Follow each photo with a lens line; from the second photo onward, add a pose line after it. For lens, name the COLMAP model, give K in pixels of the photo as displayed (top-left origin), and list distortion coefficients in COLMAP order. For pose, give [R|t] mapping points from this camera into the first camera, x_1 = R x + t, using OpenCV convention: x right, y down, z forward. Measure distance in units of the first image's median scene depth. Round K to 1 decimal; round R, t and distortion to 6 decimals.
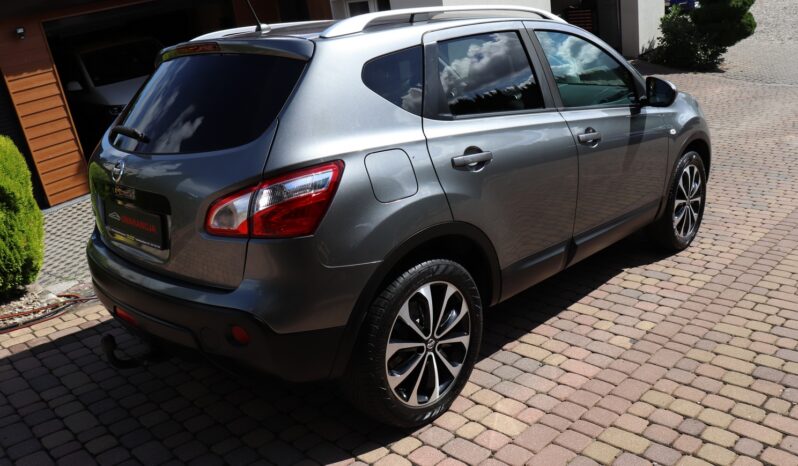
lens RADIAL K [[660.2, 0, 397.0], [0, 660.2, 226.0], [0, 0, 1]] dist [-0.172678, 0.149565]
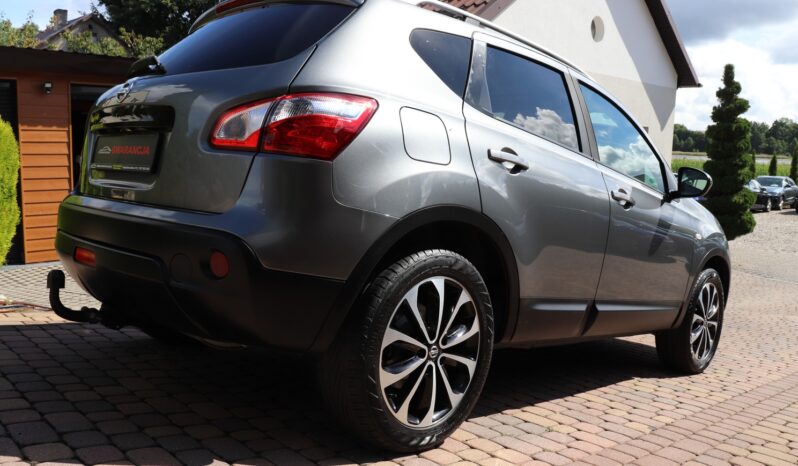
lens RADIAL K [[660.2, 0, 393.3], [0, 660.2, 231.5], [0, 0, 1]] dist [-0.172678, 0.149565]
pose [[0.984774, 0.173831, -0.001879, -0.021643], [-0.168620, 0.952515, -0.253539, 0.226596], [-0.042283, 0.249995, 0.967323, 0.136328]]
